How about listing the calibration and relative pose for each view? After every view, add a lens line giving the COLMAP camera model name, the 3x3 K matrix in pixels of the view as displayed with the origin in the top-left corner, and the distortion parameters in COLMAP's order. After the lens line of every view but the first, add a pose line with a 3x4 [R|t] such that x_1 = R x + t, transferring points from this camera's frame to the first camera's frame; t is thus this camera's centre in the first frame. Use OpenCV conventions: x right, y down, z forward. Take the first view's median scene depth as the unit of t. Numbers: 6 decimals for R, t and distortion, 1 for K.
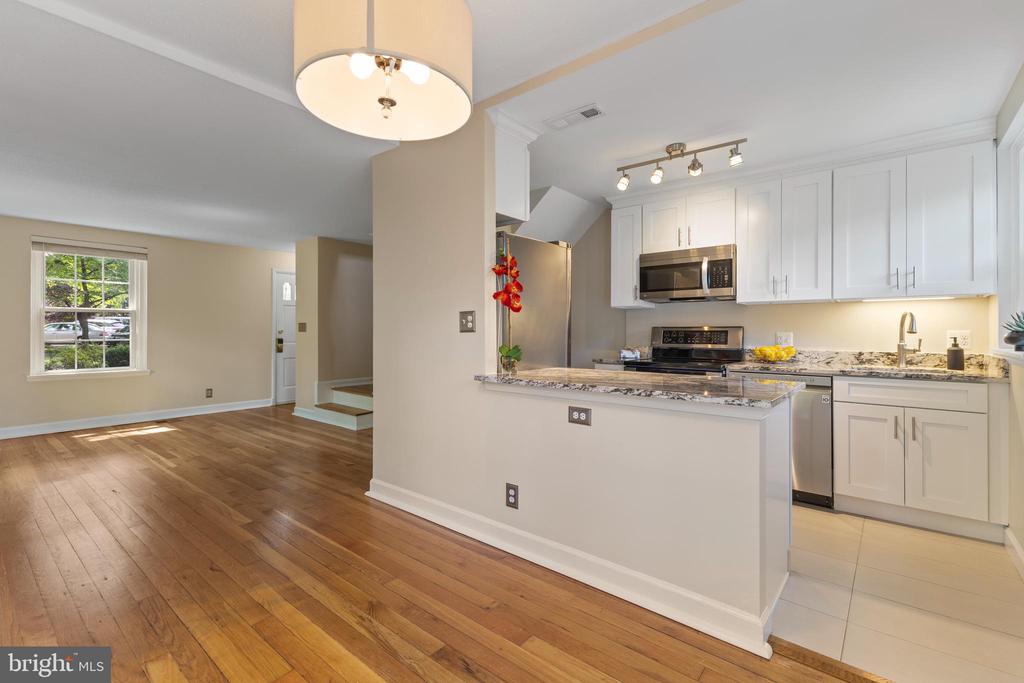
lens RADIAL K [[454.0, 0, 508.4], [0, 454.0, 330.4], [0, 0, 1]] dist [0.013601, -0.003410]
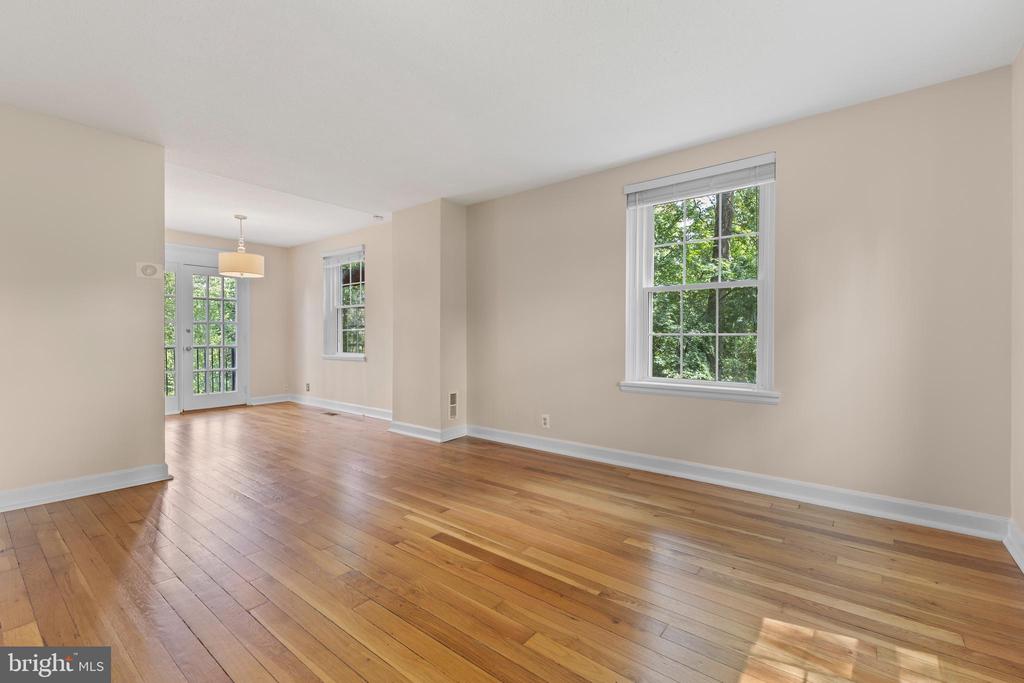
lens RADIAL K [[445.6, 0, 519.4], [0, 445.6, 343.3], [0, 0, 1]] dist [0.011616, -0.001902]
pose [[-0.999805, 0.001337, -0.019703, -1.134850], [0.001121, 0.999939, 0.011002, 0.045896], [0.019716, 0.010978, -0.999745, 2.135551]]
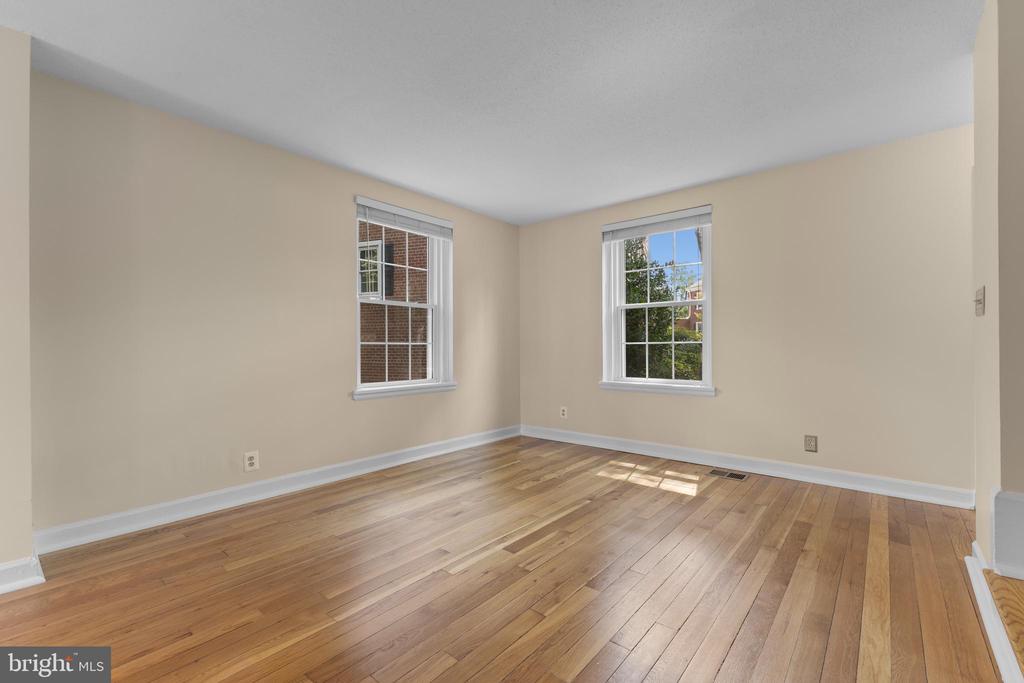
lens RADIAL K [[445.6, 0, 506.4], [0, 445.6, 344.7], [0, 0, 1]] dist [0.011616, -0.001902]
pose [[-0.014724, -0.001374, -0.999891, -0.270836], [0.005397, 0.999984, -0.001454, 0.044272], [0.999877, -0.005418, -0.014716, 1.379835]]
